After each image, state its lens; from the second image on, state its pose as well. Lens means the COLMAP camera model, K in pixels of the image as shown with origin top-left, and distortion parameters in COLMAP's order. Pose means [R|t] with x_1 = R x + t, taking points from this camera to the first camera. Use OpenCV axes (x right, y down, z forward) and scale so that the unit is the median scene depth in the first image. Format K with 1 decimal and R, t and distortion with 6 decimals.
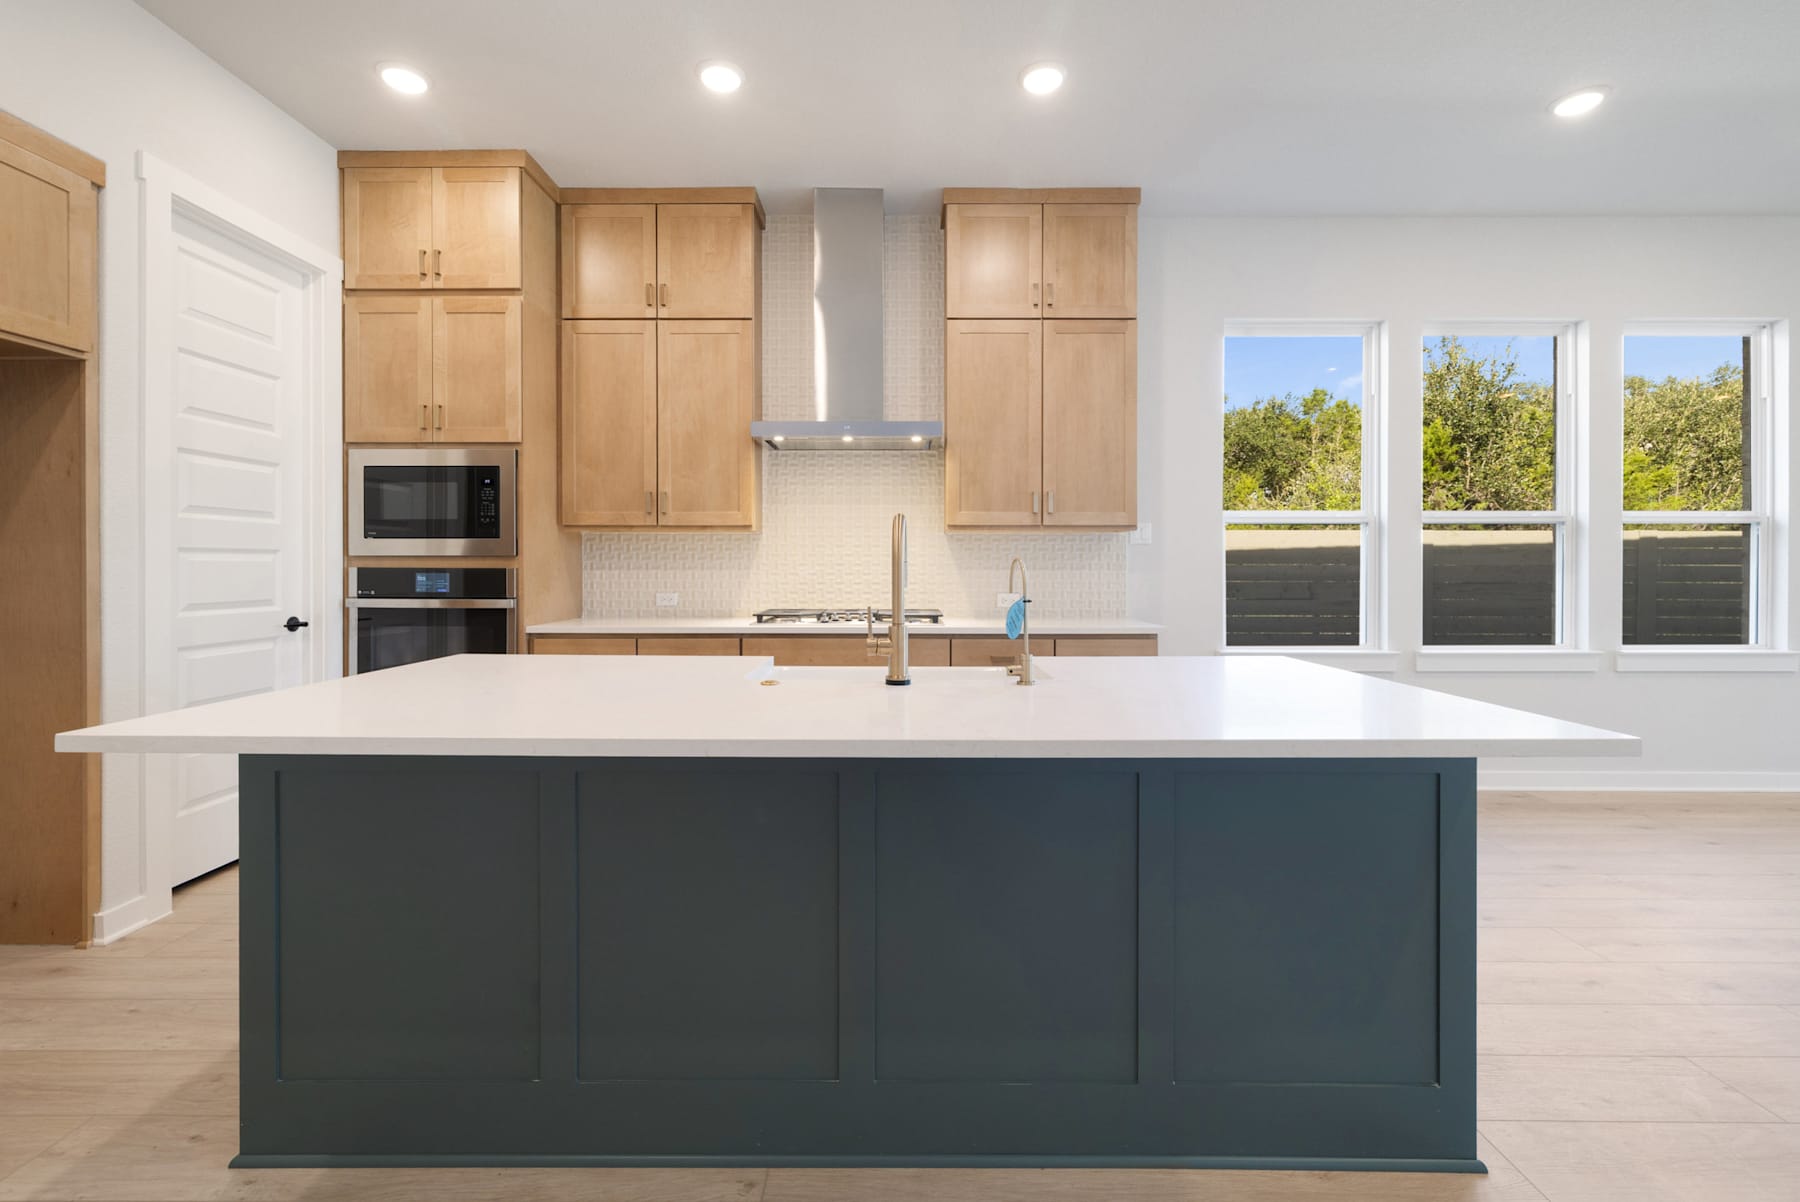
lens RADIAL K [[775.1, 0, 903.5], [0, 775.1, 570.5], [0, 0, 1]] dist [0.000090, 0.000055]
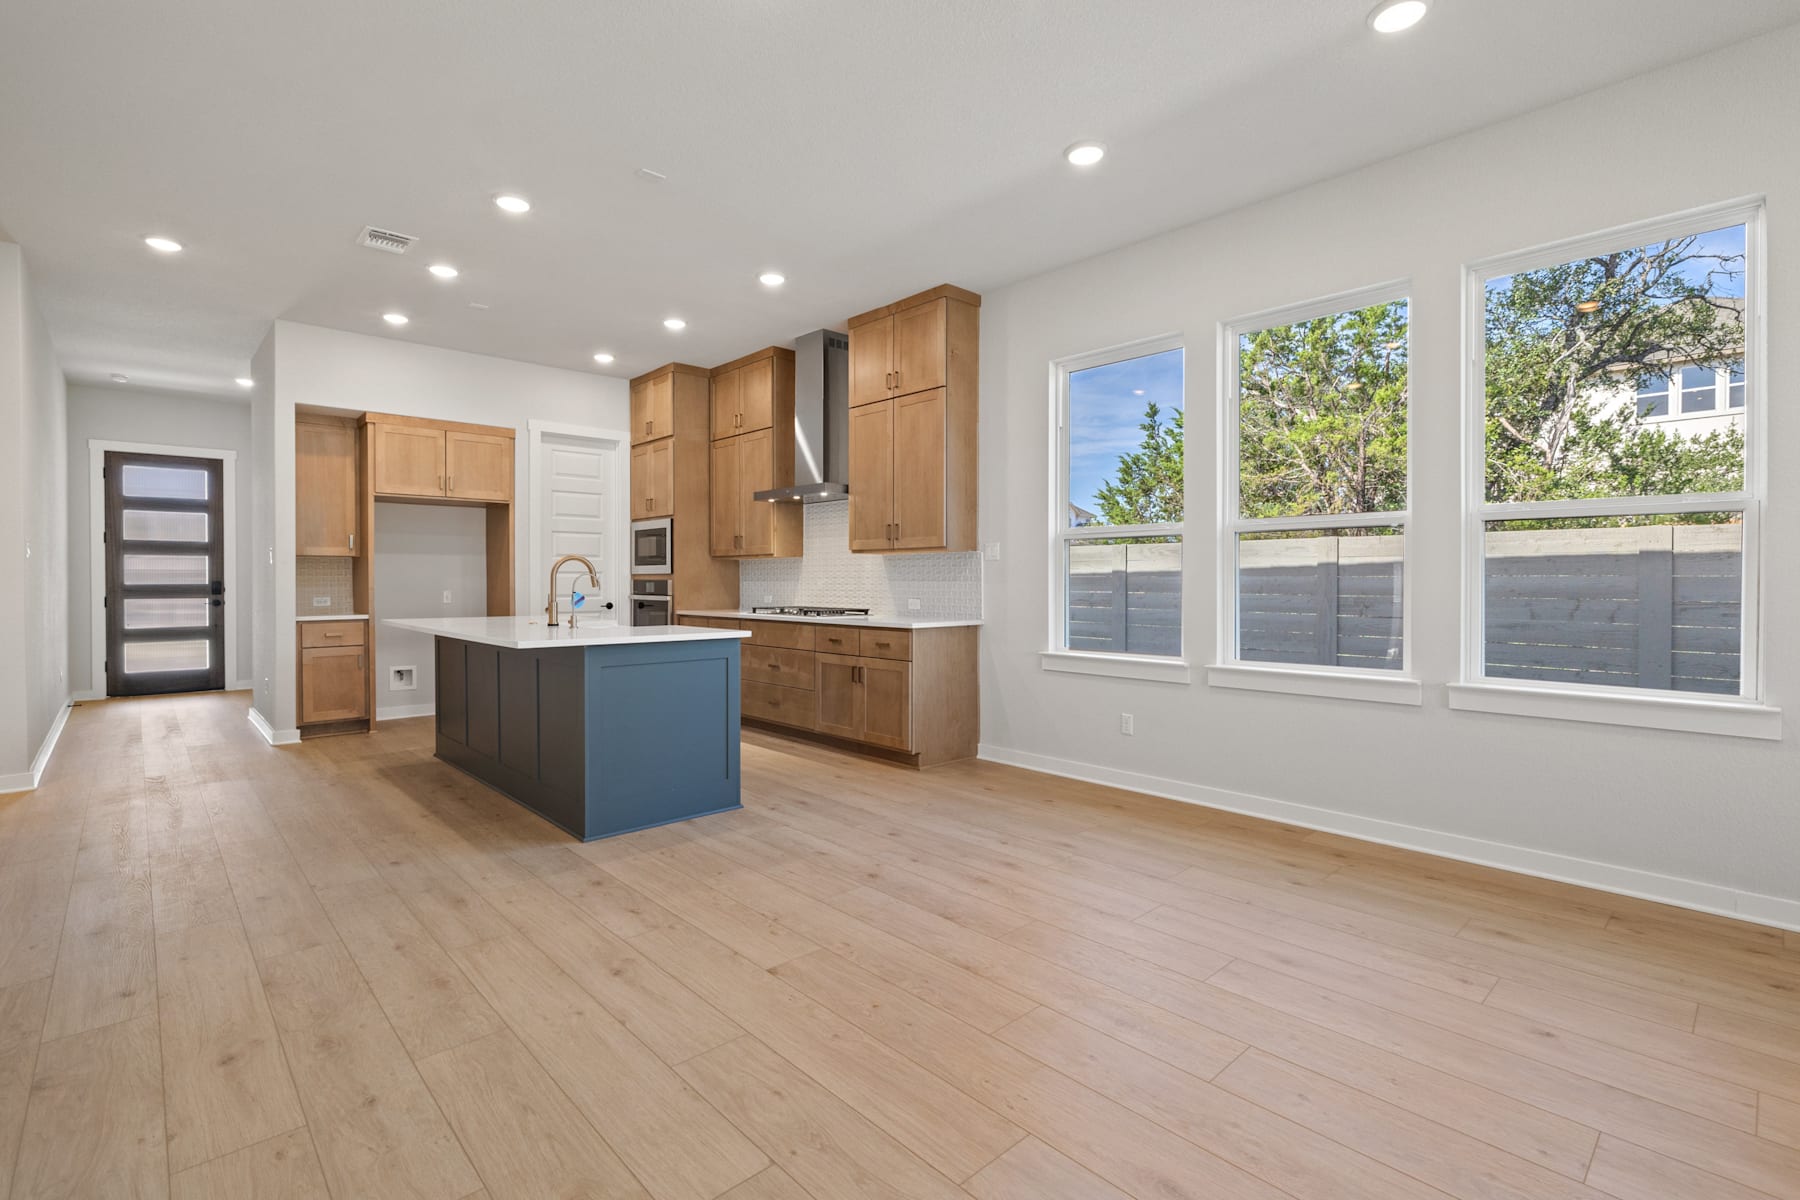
lens RADIAL K [[821.5, 0, 899.5], [0, 821.5, 585.7], [0, 0, 1]] dist [-0.001000, -0.000127]
pose [[0.690216, 0.005054, -0.723586, 1.243522], [-0.000667, 0.999980, 0.006348, -0.002031], [0.723603, -0.003898, 0.690205, 0.000964]]
